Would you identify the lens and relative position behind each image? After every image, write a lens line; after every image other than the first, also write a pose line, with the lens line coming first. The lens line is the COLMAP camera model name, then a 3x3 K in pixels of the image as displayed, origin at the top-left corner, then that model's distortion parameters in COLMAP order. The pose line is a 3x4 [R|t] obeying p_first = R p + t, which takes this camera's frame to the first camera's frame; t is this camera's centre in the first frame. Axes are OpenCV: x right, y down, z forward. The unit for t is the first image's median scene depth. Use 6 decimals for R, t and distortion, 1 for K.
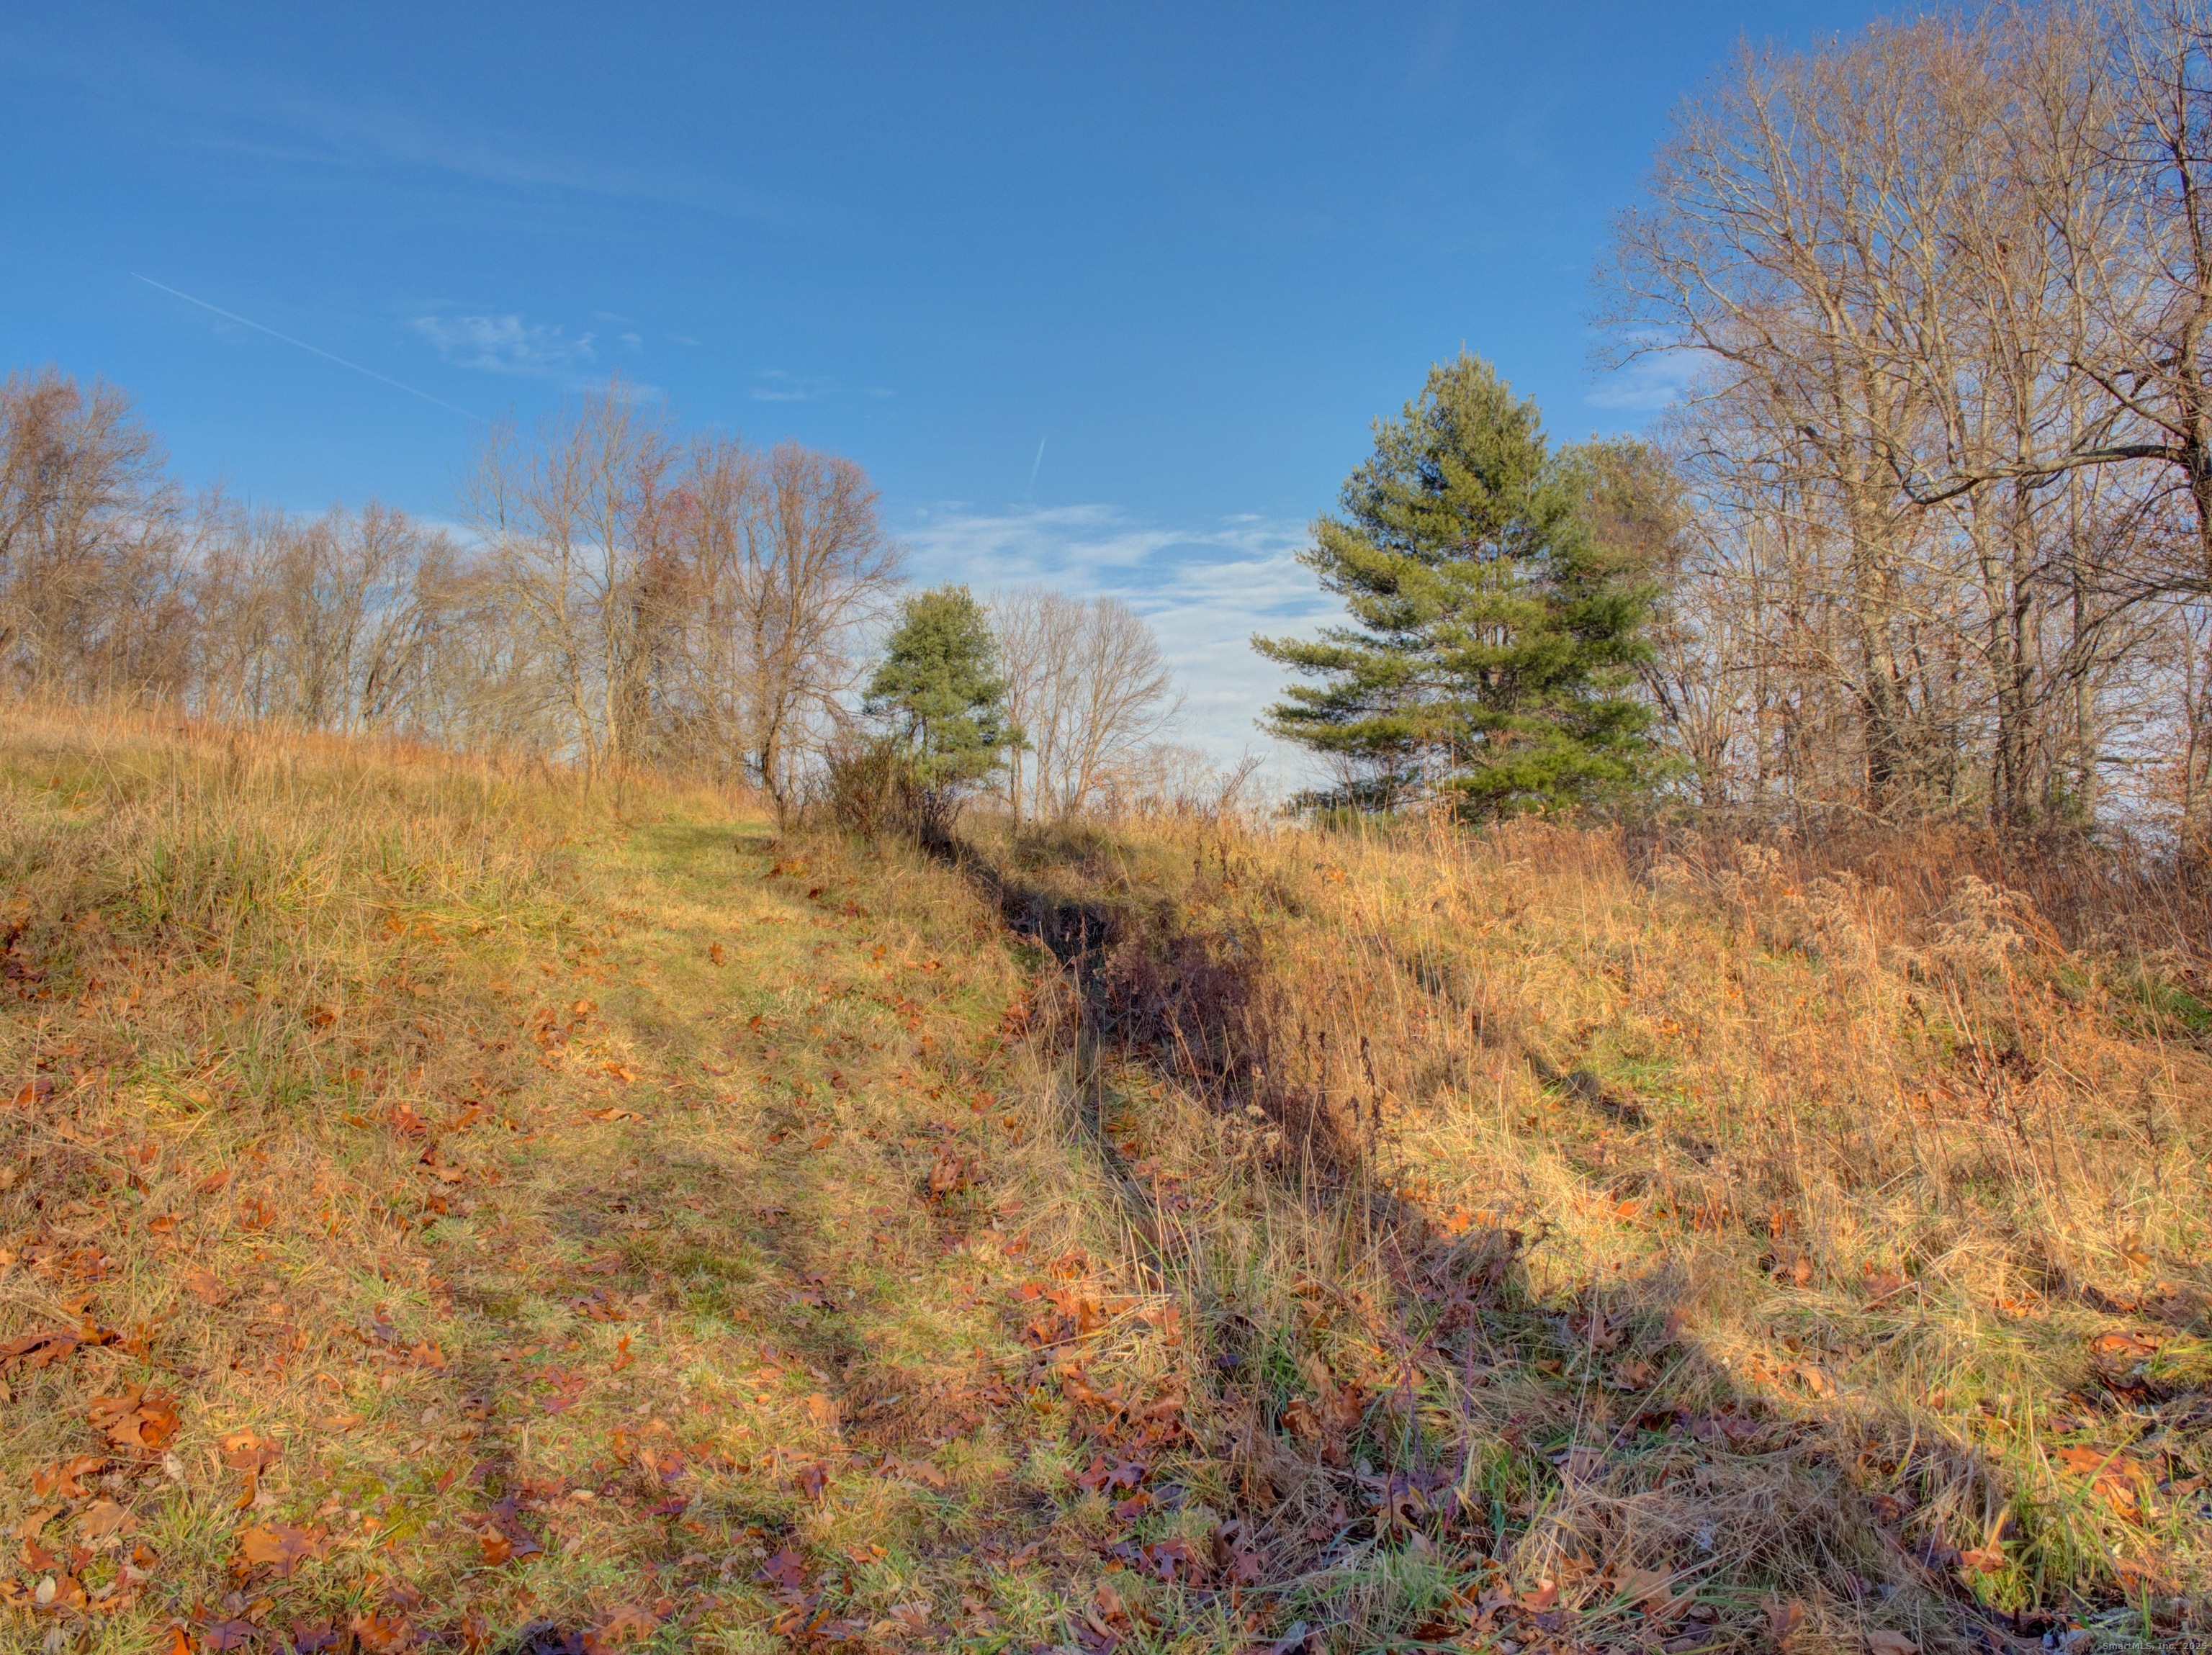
lens RADIAL K [[1865.4, 0, 1102.6], [0, 1865.4, 833.2], [0, 0, 1]] dist [0.020033, -0.013225]
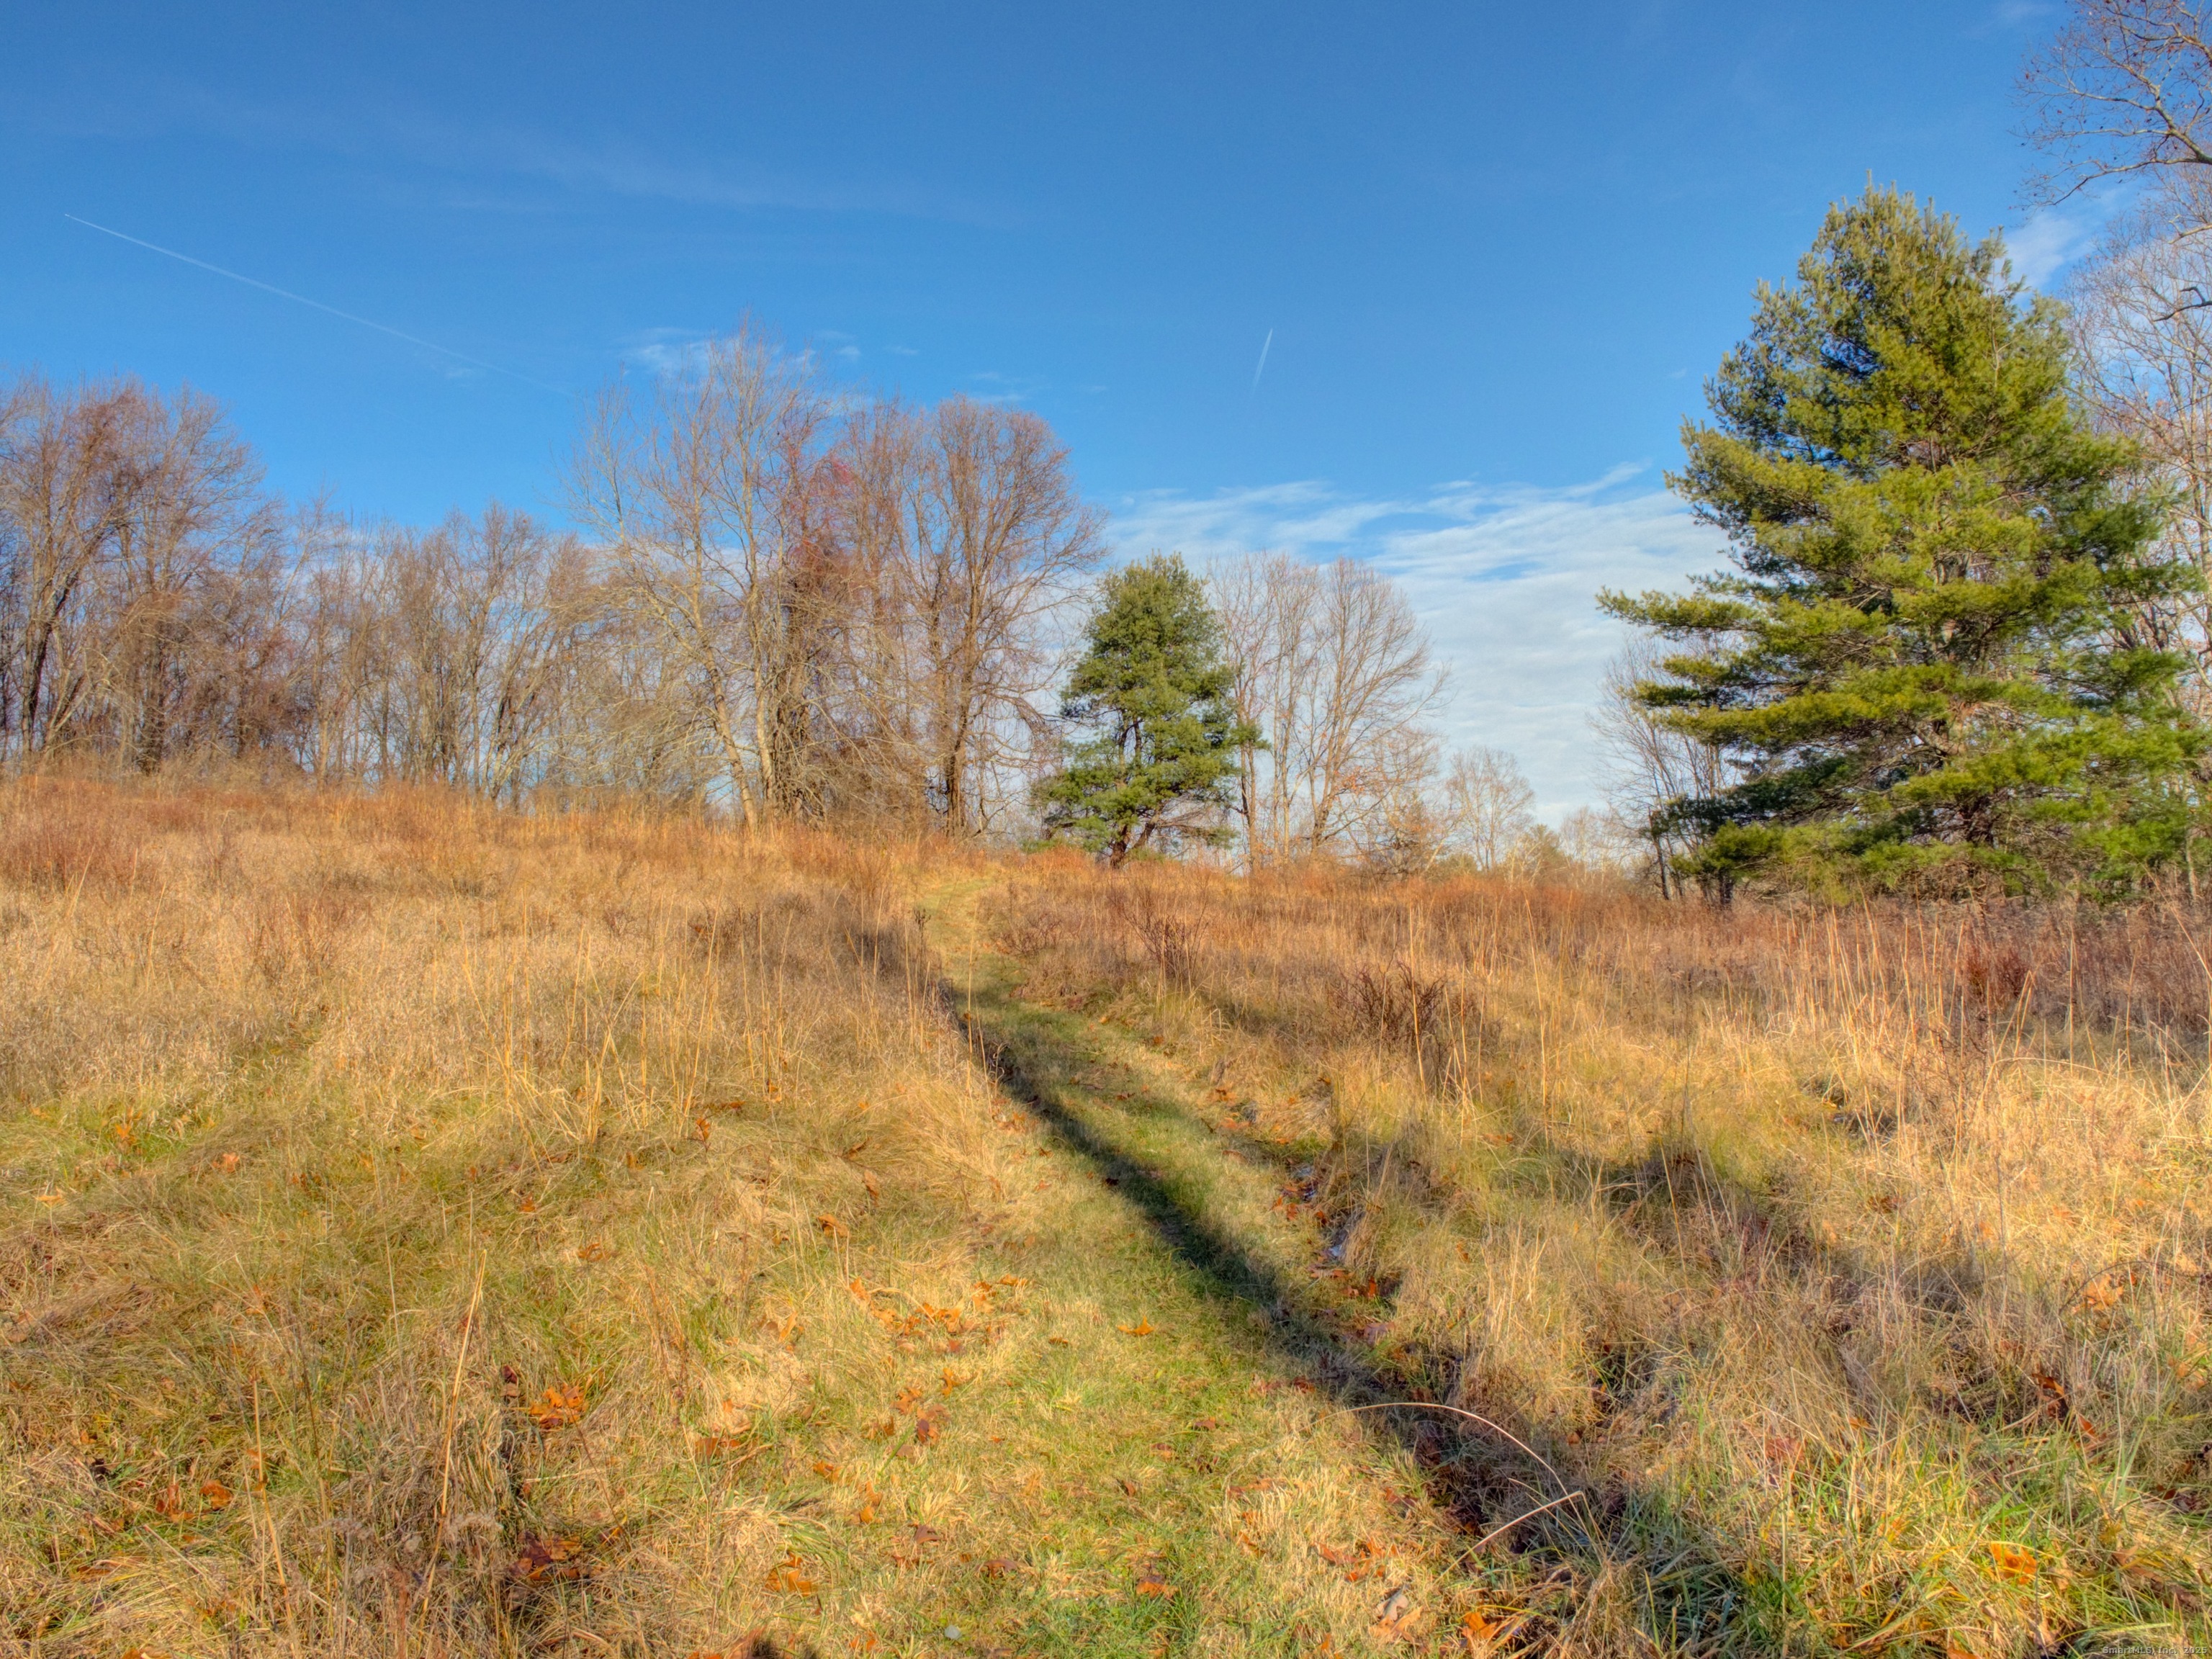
lens RADIAL K [[1865.6, 0, 1106.3], [0, 1865.6, 825.8], [0, 0, 1]] dist [0.020033, -0.013225]
pose [[0.994697, -0.052179, -0.088626, -0.038191], [0.052999, 0.998571, 0.006926, -0.020680], [0.088137, -0.011587, 0.996041, 0.173700]]
